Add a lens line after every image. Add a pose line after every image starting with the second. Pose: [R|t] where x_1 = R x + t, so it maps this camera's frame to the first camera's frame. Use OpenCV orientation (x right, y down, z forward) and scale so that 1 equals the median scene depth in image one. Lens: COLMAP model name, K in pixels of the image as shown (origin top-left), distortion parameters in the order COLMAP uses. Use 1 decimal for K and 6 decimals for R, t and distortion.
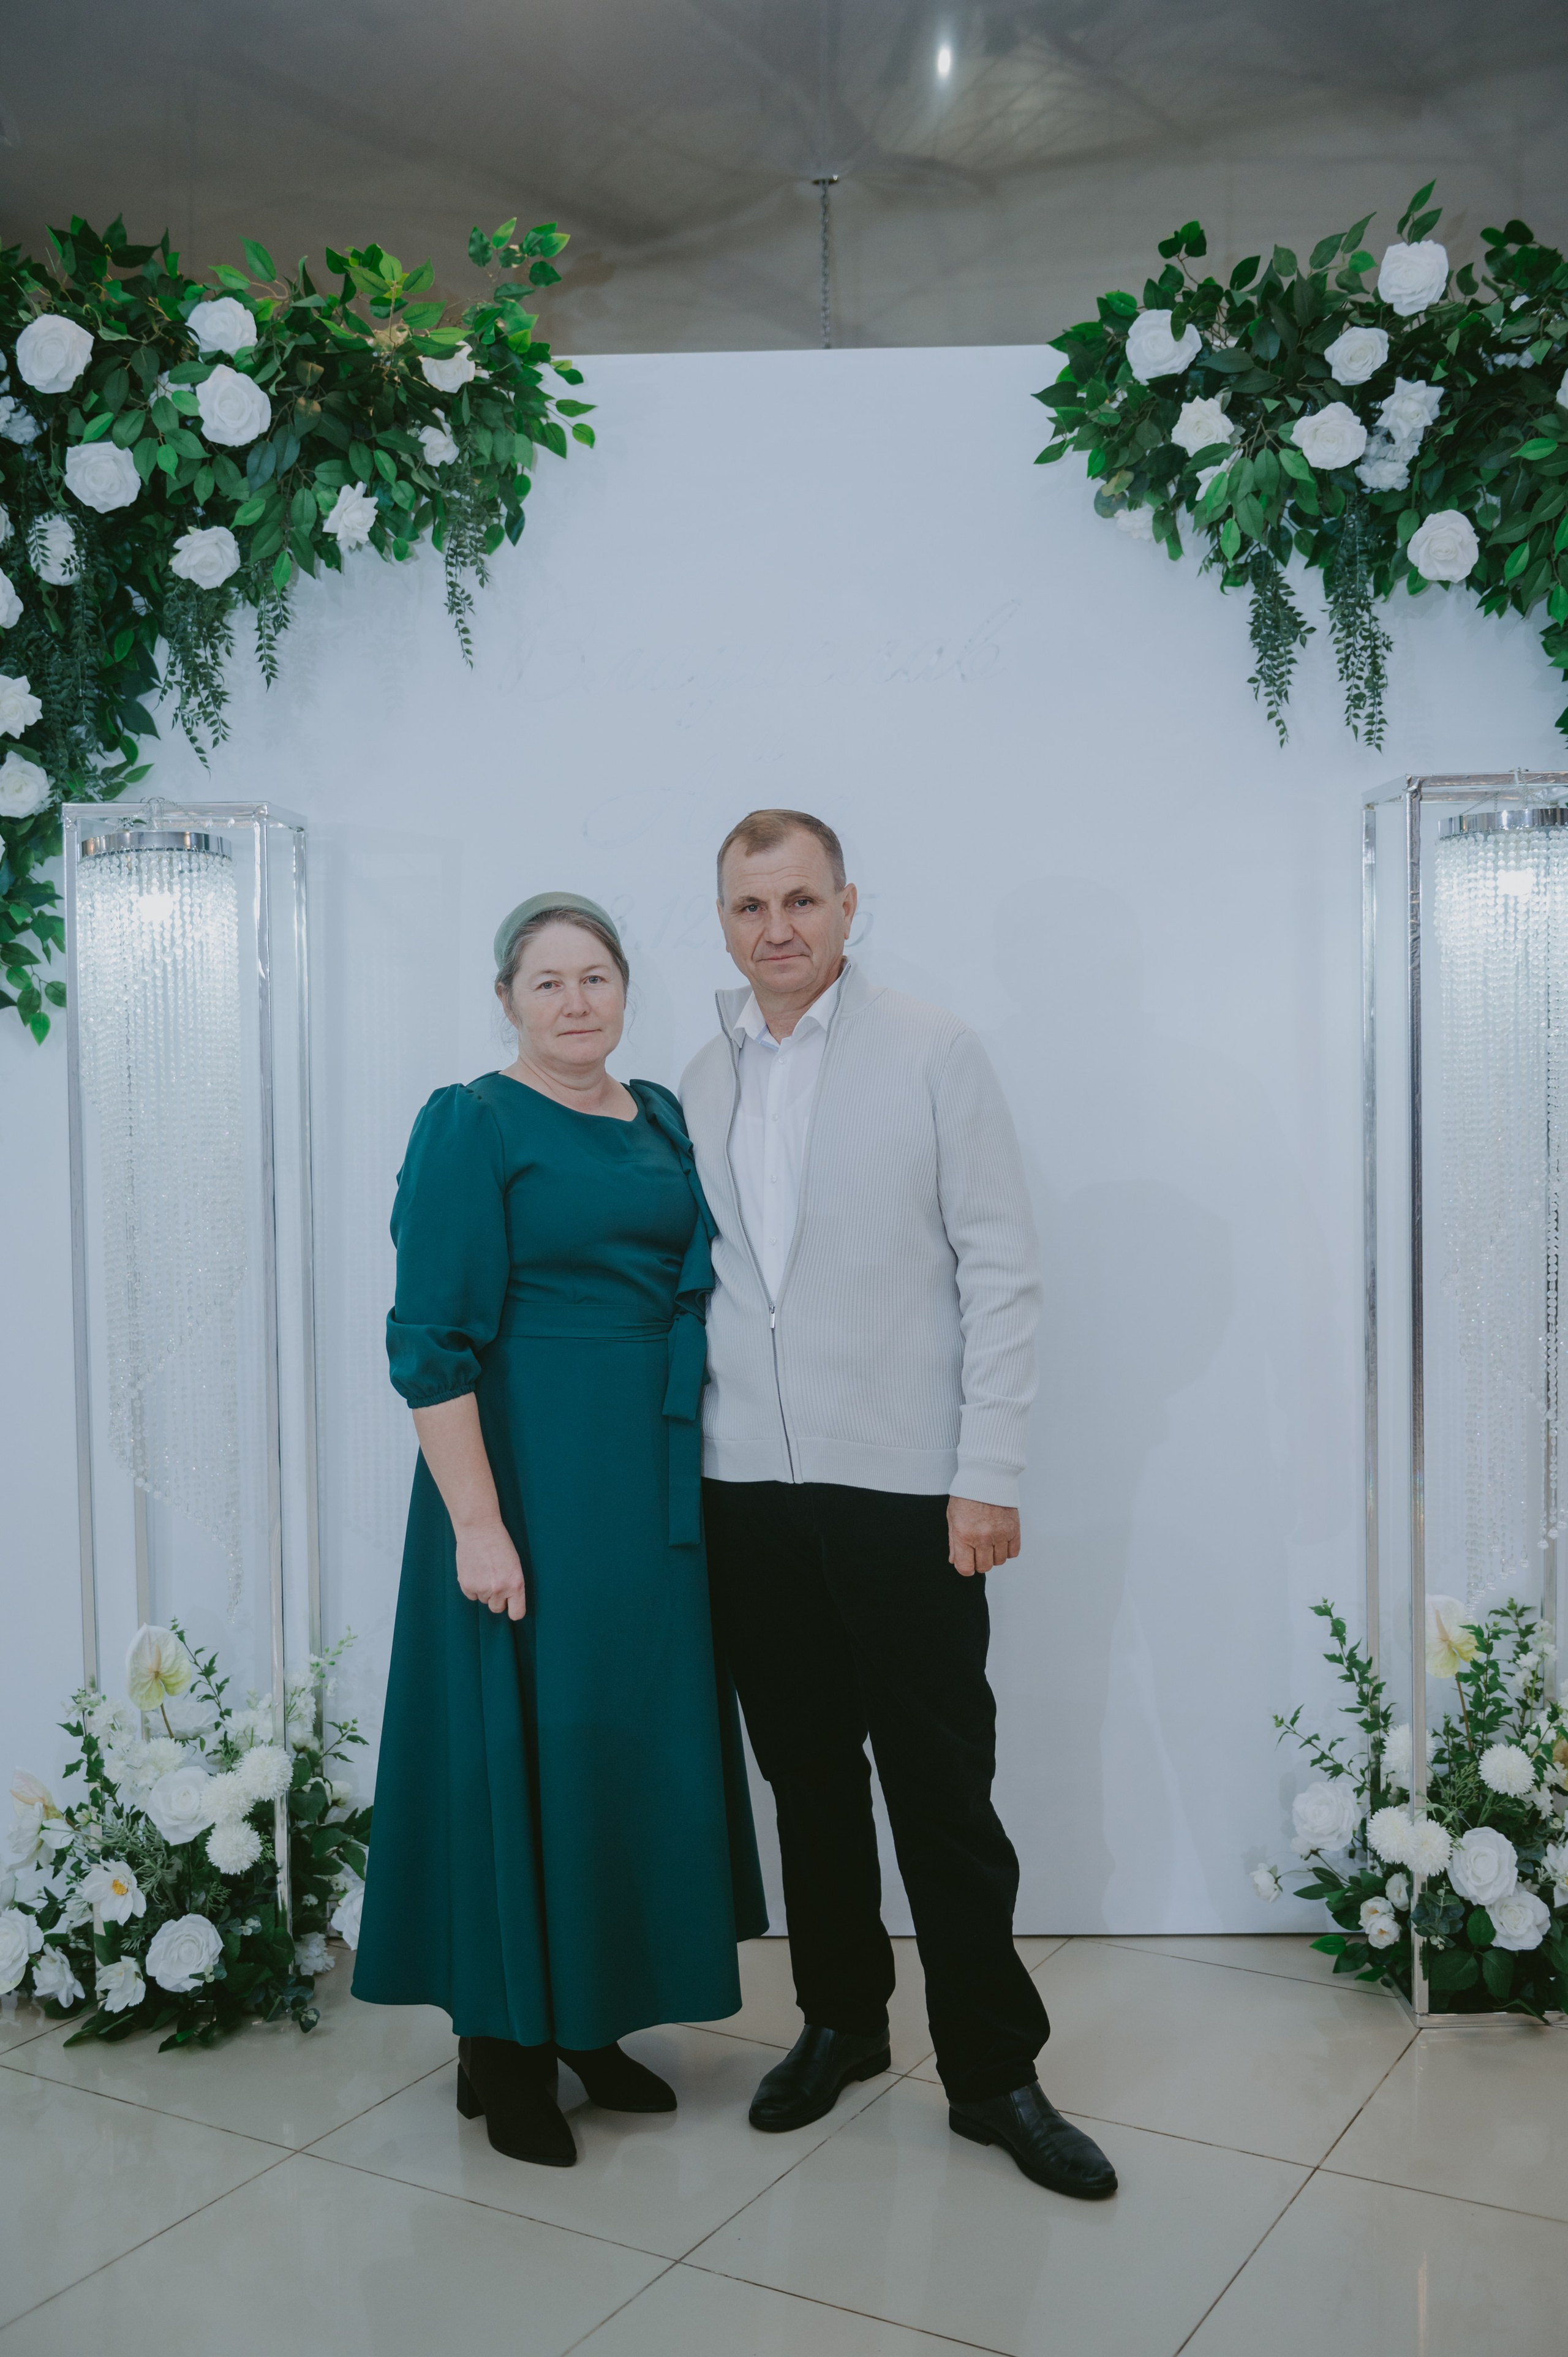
lens RADIAL K [[2393.1, 0, 786.4], [0, 2393.1, 1175.8], [0, 0, 1]] dist [-0.000019, 0.000000]
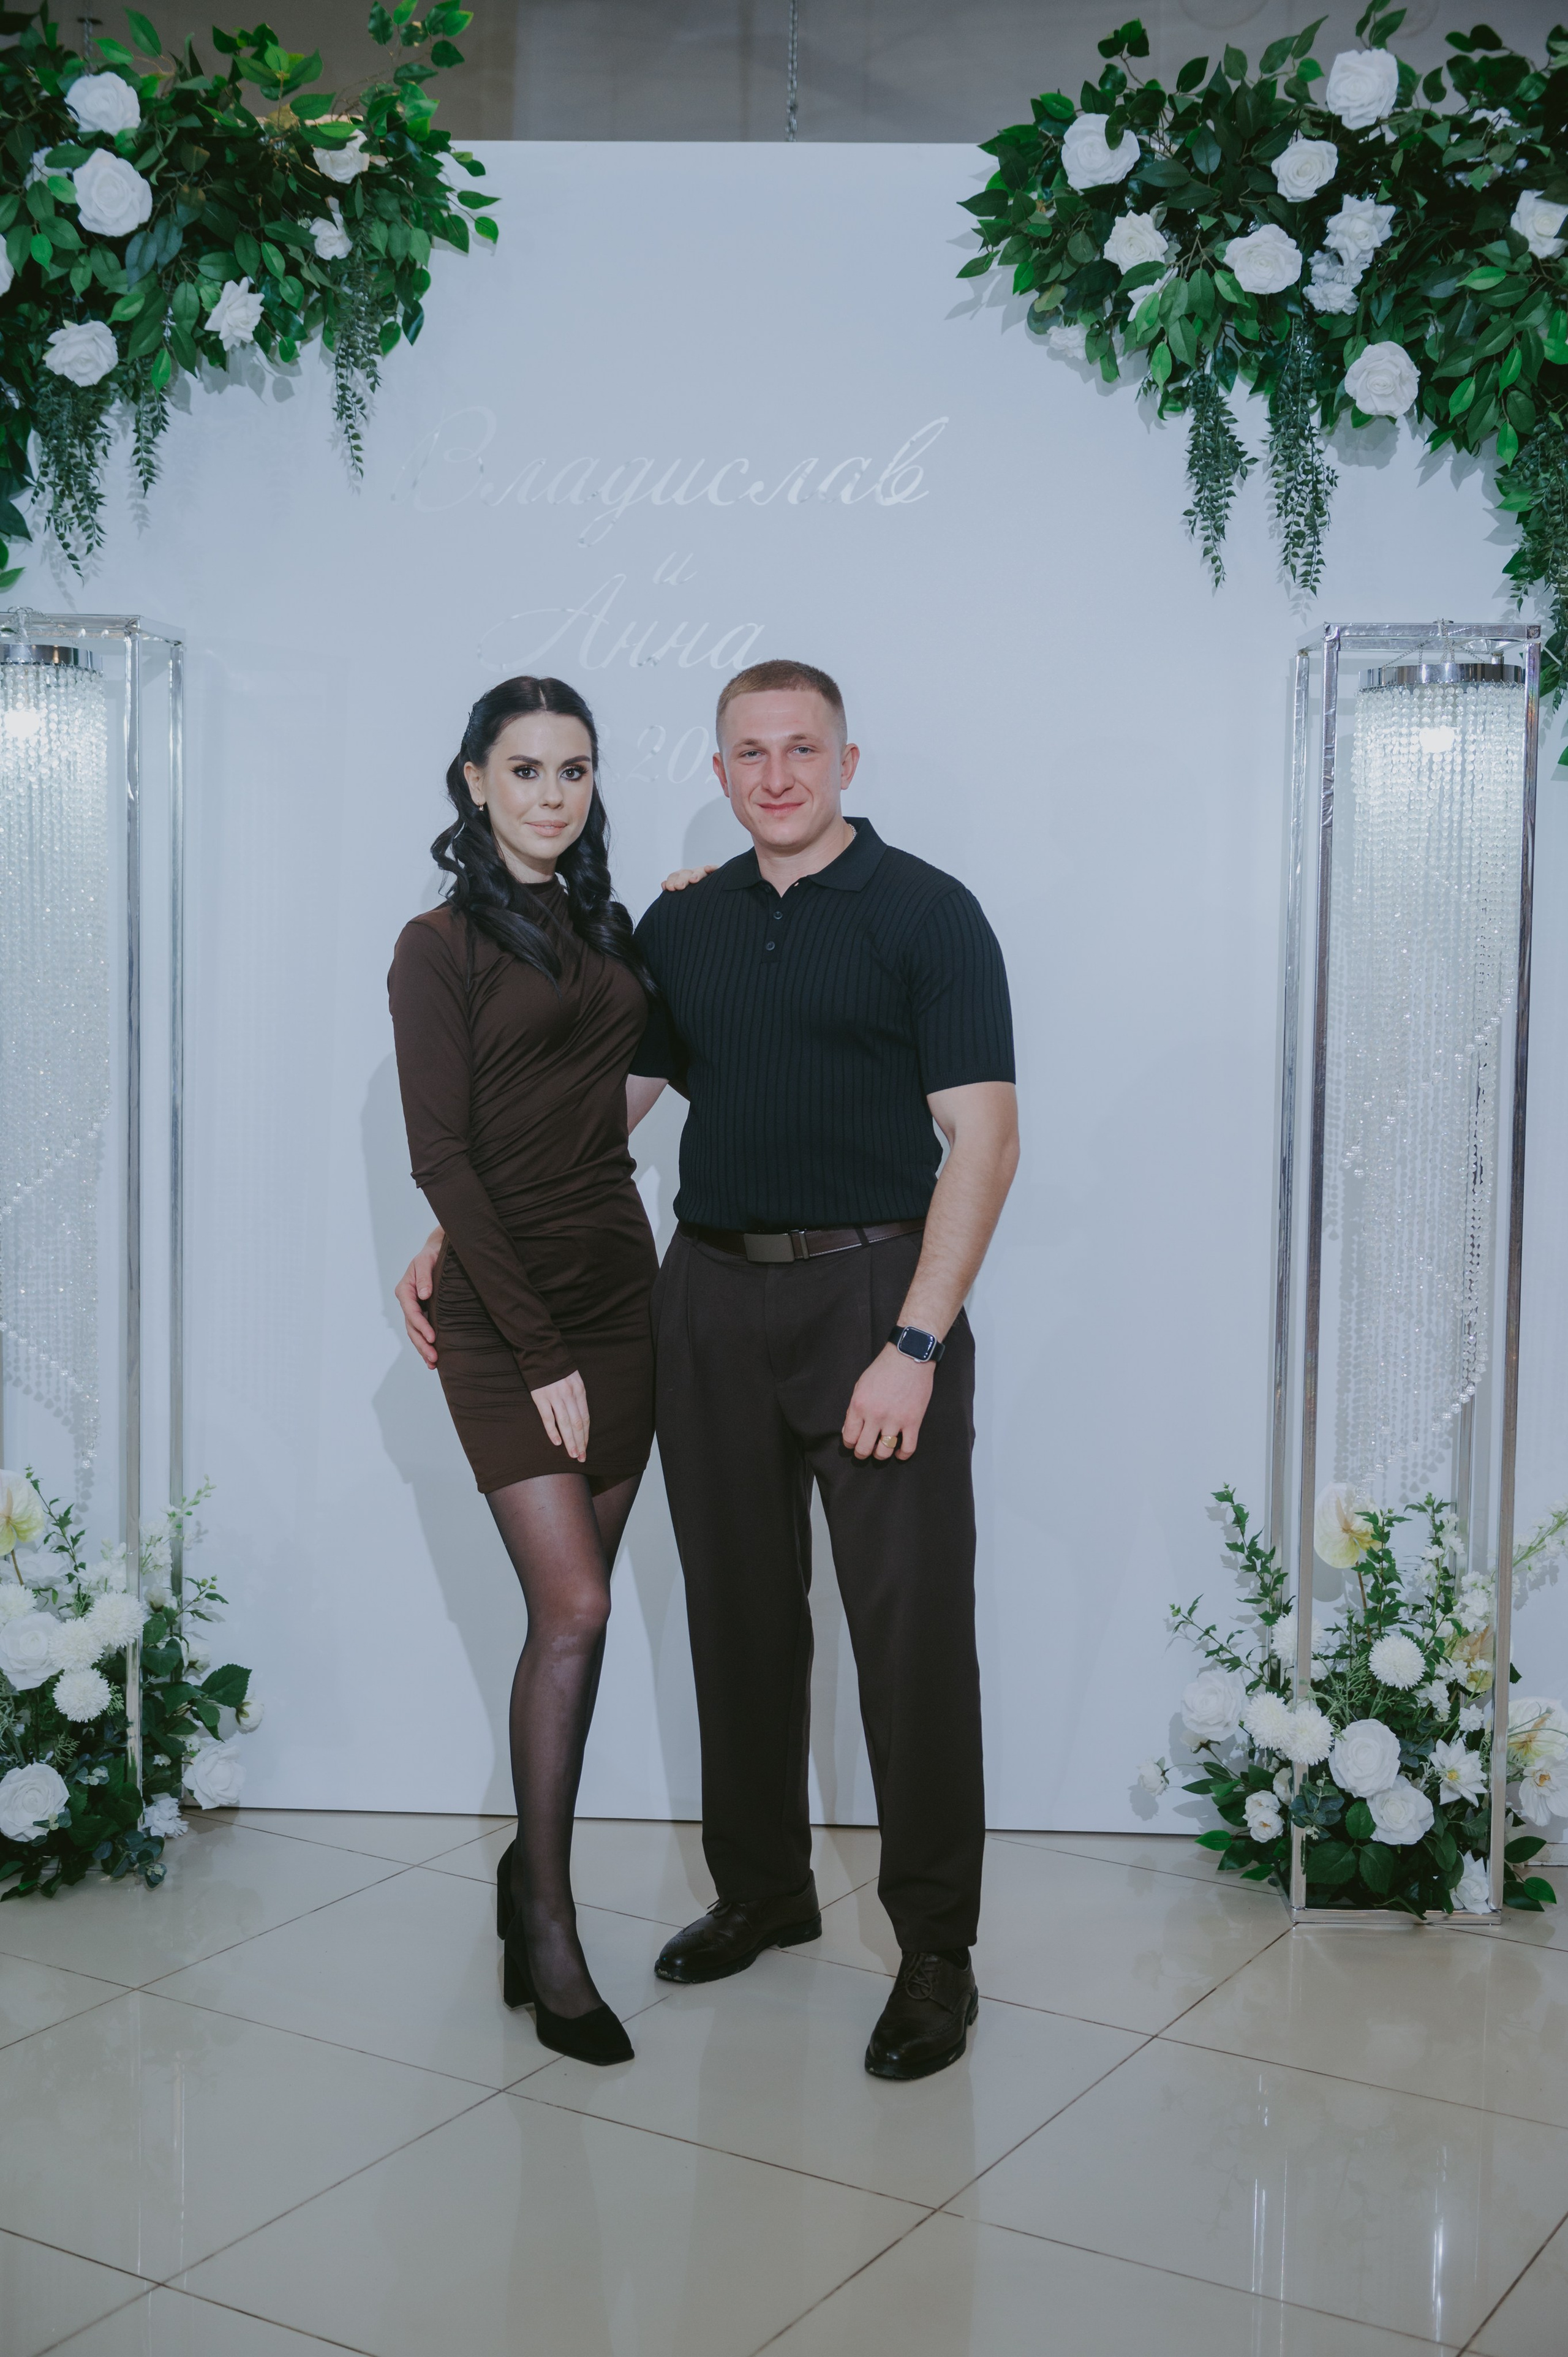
lens RADIAL K [[2974.8, 0, 781.8], [0, 2974.8, 1178.9], [0, 0, 1]] dist [0.032095, 0.000000]
pose [[0.999361, 0.031982, -0.015985, 0.064091], [-0.031265, 0.998575, 0.043242, 0.009077], [0.017345, -0.042715, 0.998937, -0.192481]]
